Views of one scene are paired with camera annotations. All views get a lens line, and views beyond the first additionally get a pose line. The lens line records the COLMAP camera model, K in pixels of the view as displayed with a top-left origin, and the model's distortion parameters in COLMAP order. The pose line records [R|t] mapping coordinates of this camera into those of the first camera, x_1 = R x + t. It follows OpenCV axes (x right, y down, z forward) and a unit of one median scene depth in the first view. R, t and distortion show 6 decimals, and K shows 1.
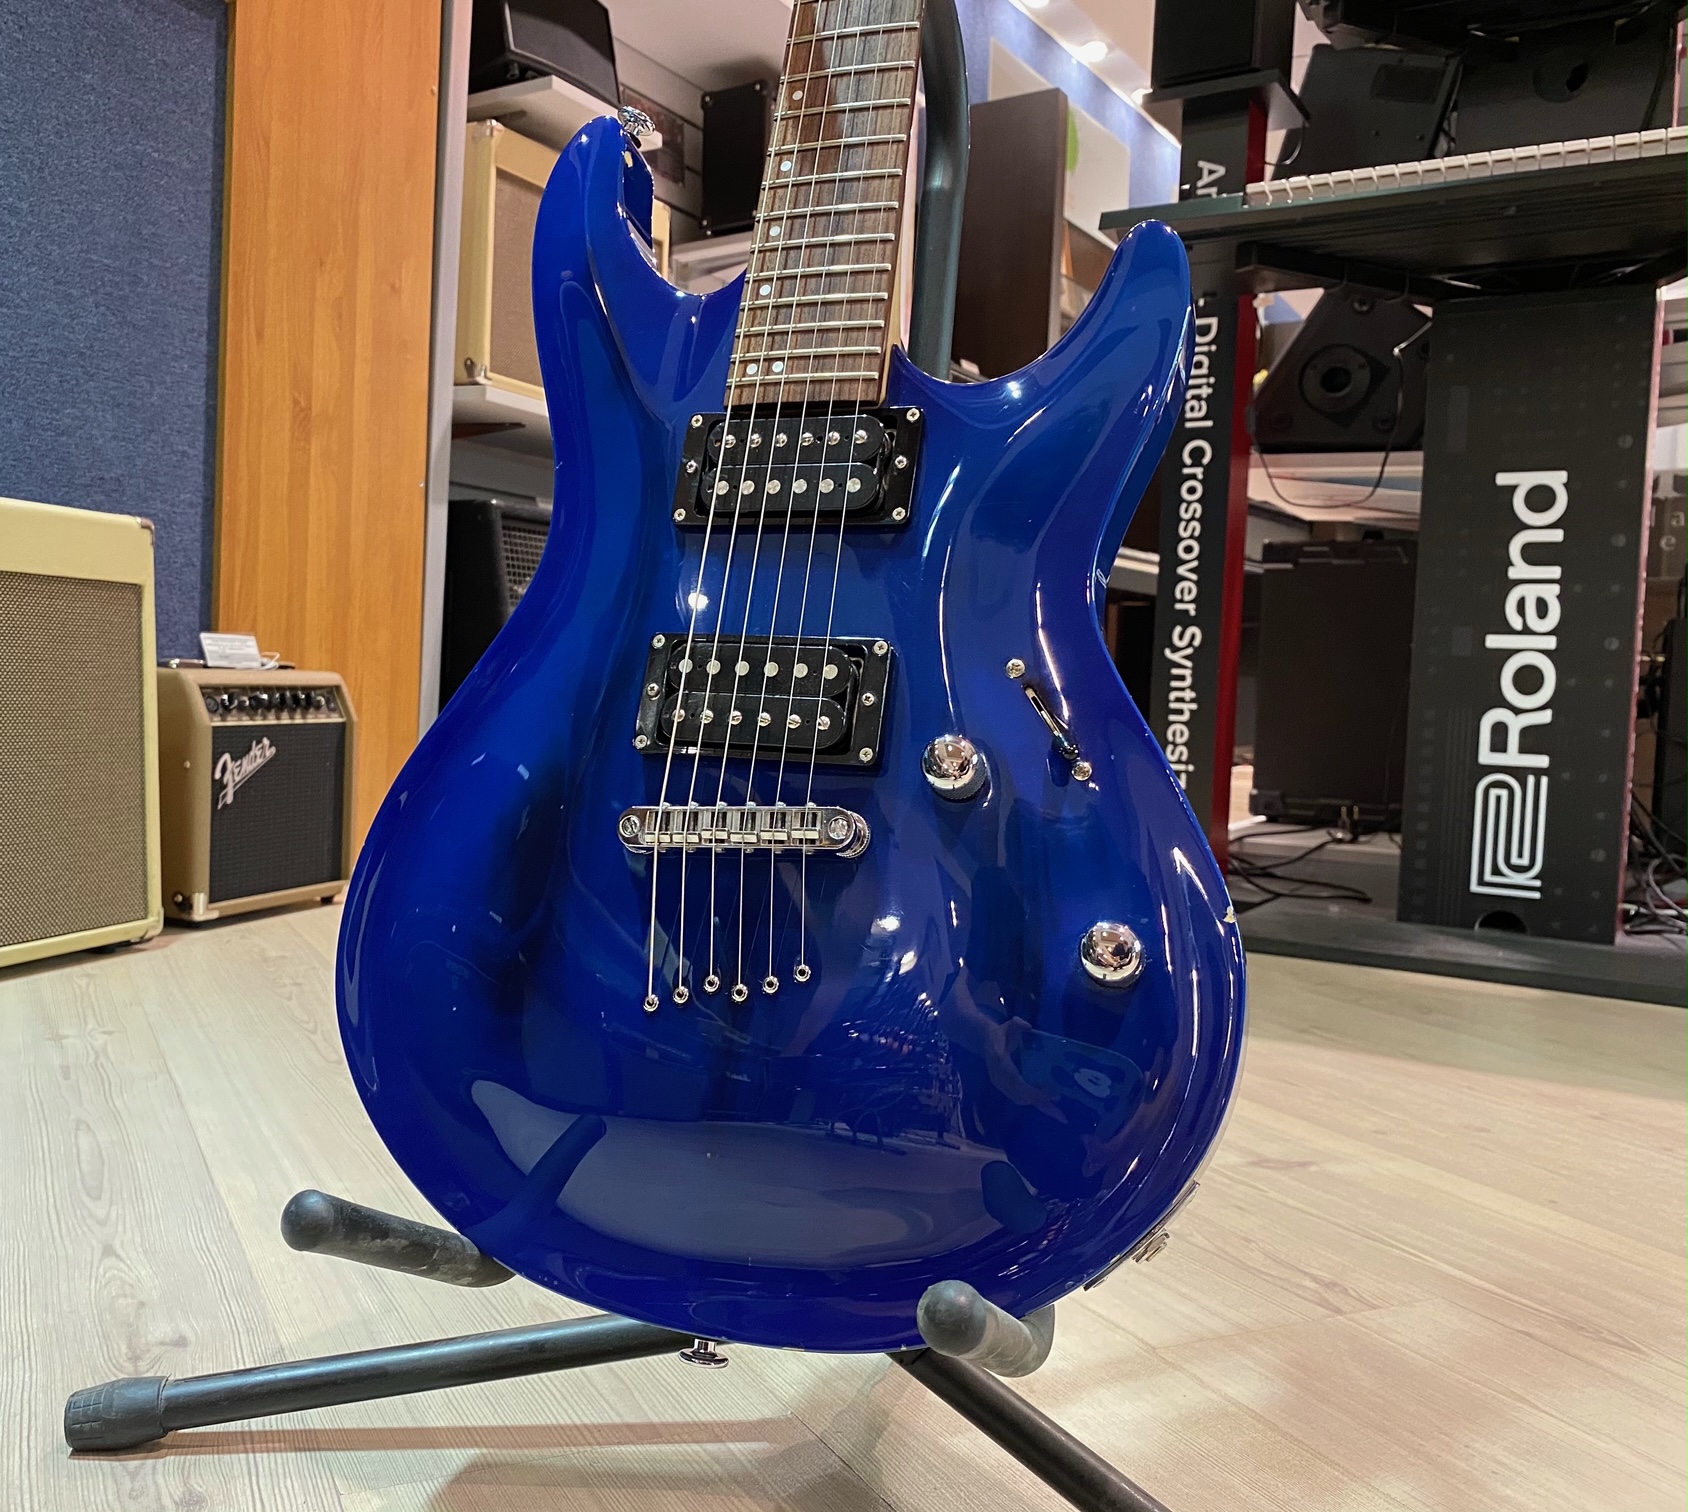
lens RADIAL K [[1519.2, 0, 700.3], [0, 1519.2, 742.8], [0, 0, 1]] dist [0.009975, -0.025203]
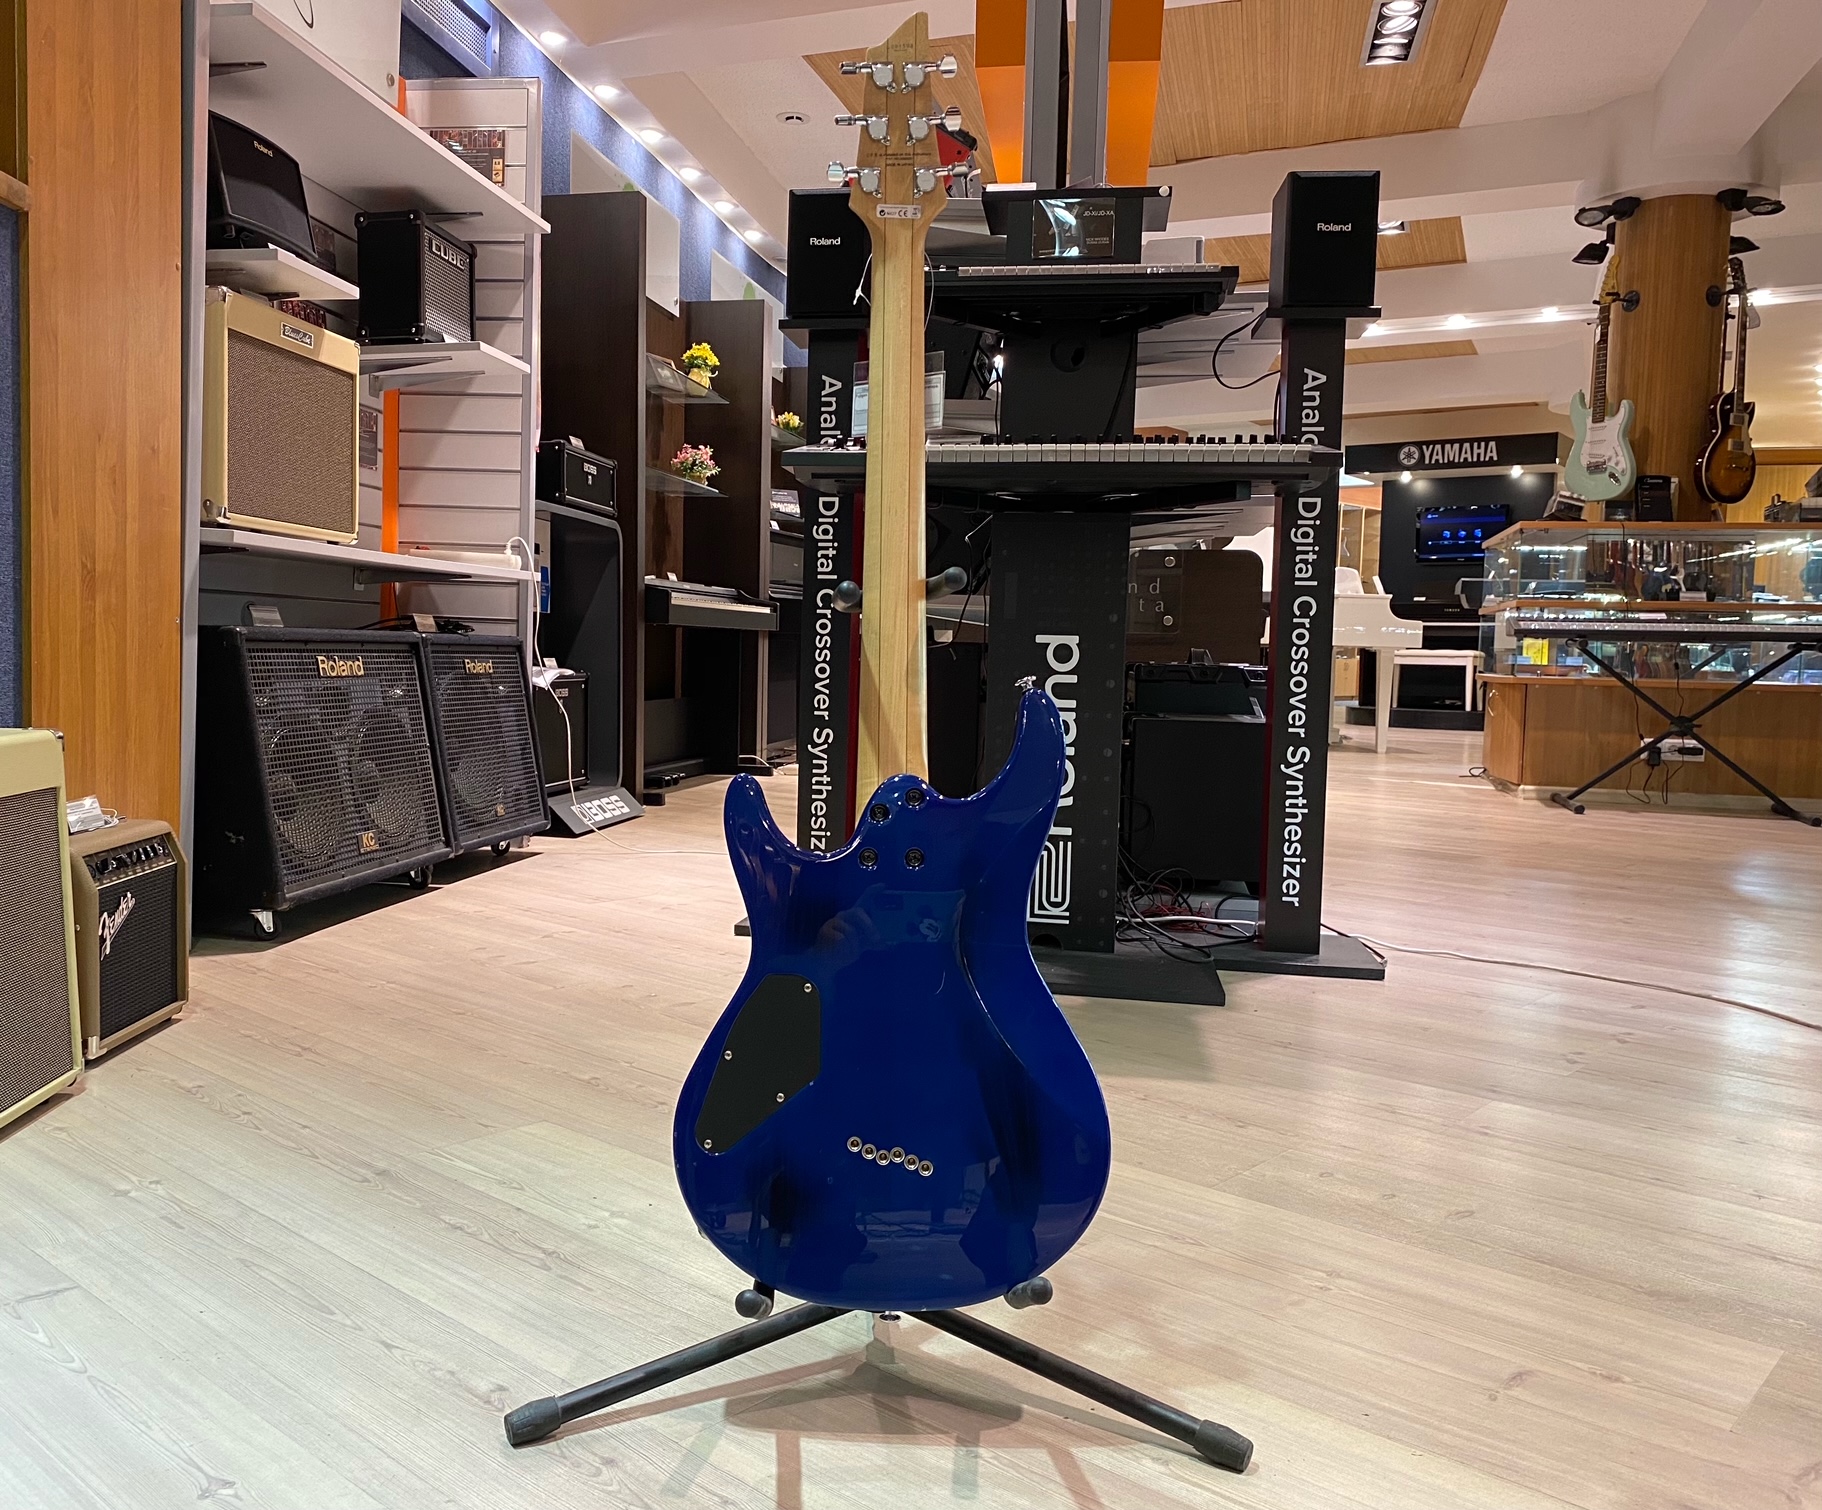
lens RADIAL K [[1494.7, 0, 831.2], [0, 1494.7, 749.3], [0, 0, 1]] dist [0.041048, -0.127453]
pose [[0.919382, -0.042833, 0.391028, -0.197654], [0.029591, 0.998768, 0.039831, -0.118369], [-0.392252, -0.025049, 0.919517, -0.215506]]
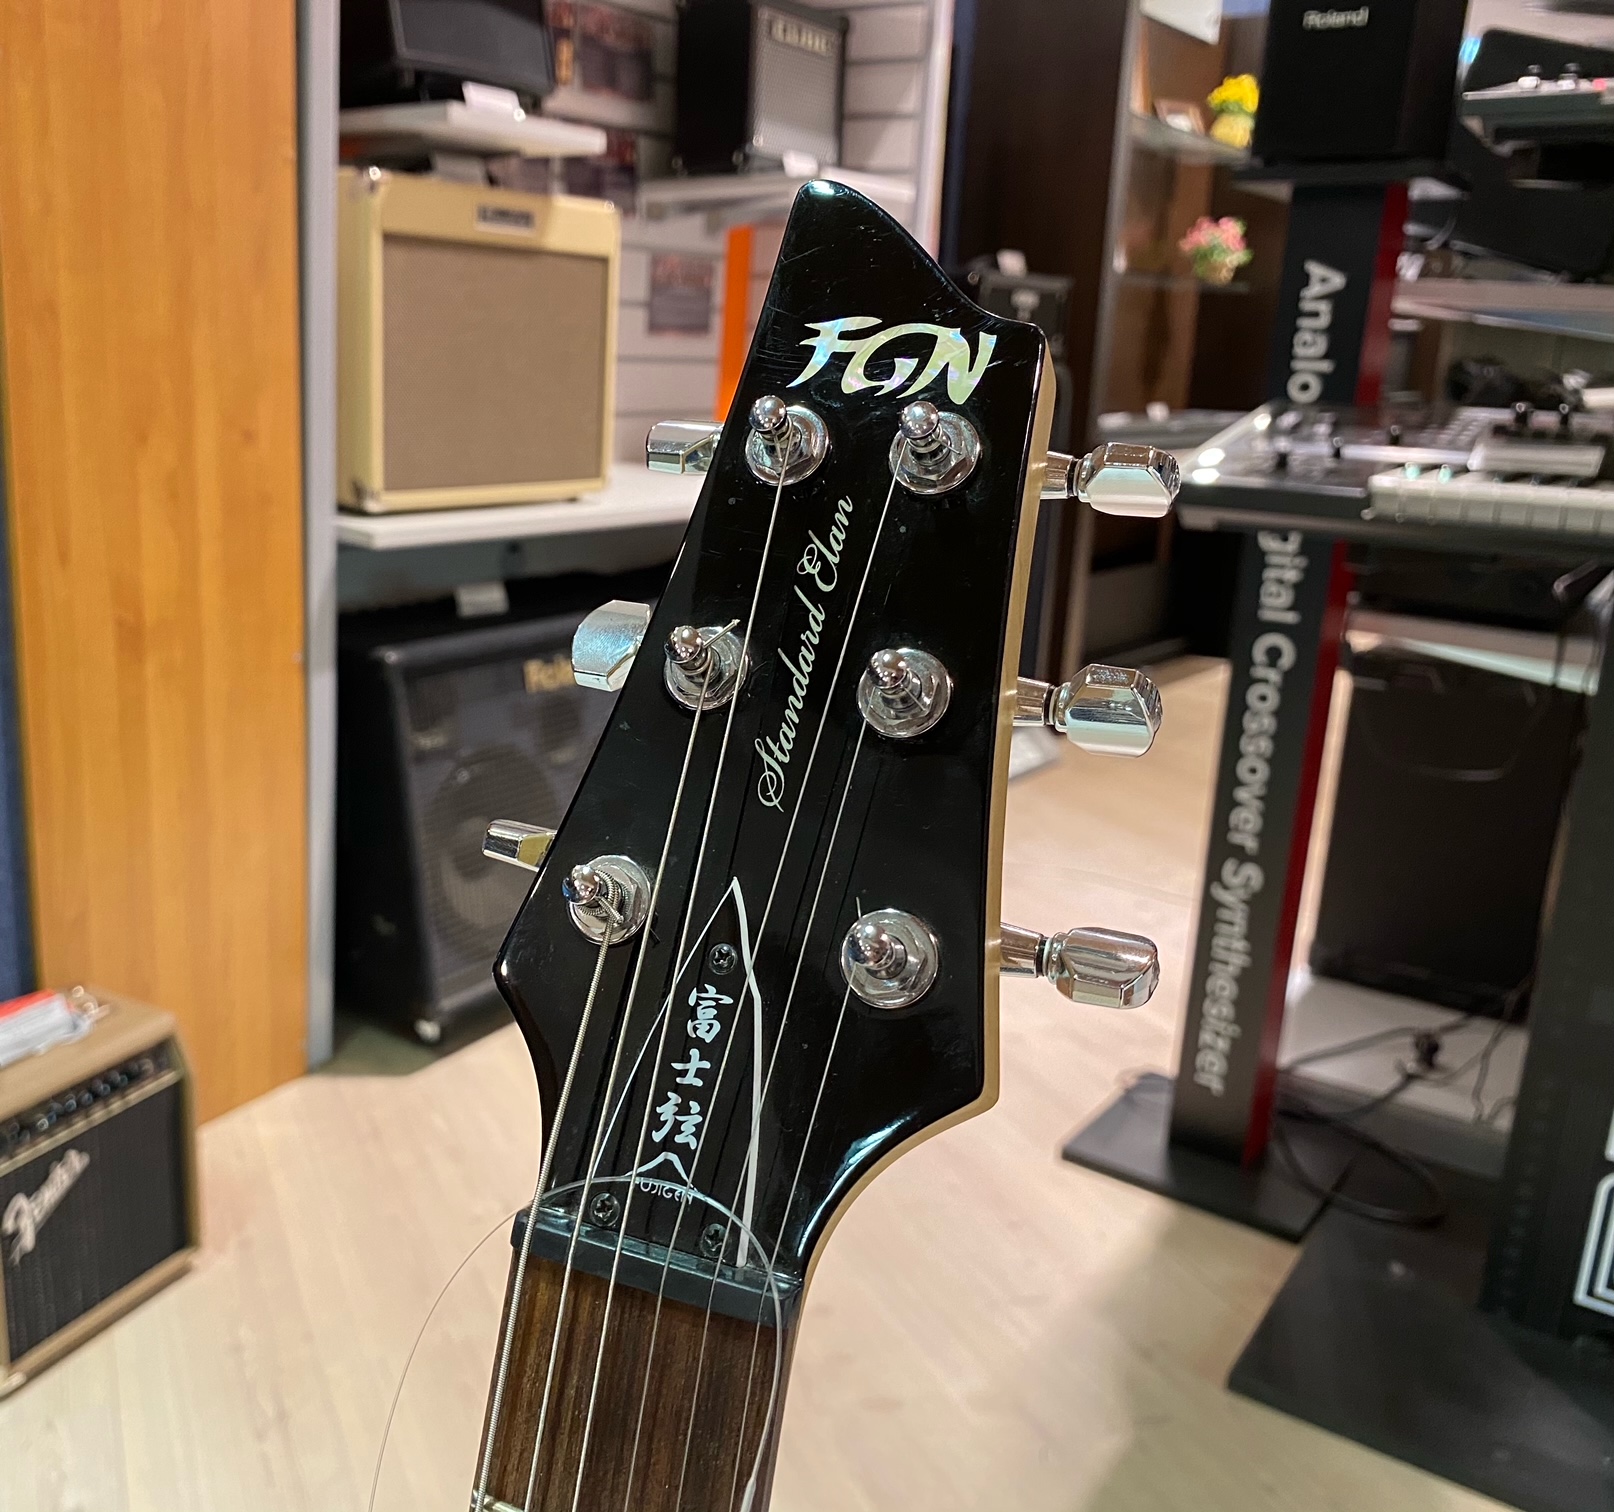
lens RADIAL K [[1578.1, 0, 604.4], [0, 1578.1, 749.0], [0, 0, 1]] dist [-0.012271, 0.006211]
pose [[0.997160, 0.014779, -0.073850, 0.050379], [-0.000095, 0.980804, 0.194994, -0.320354], [0.075315, -0.194433, 0.978020, 0.194525]]
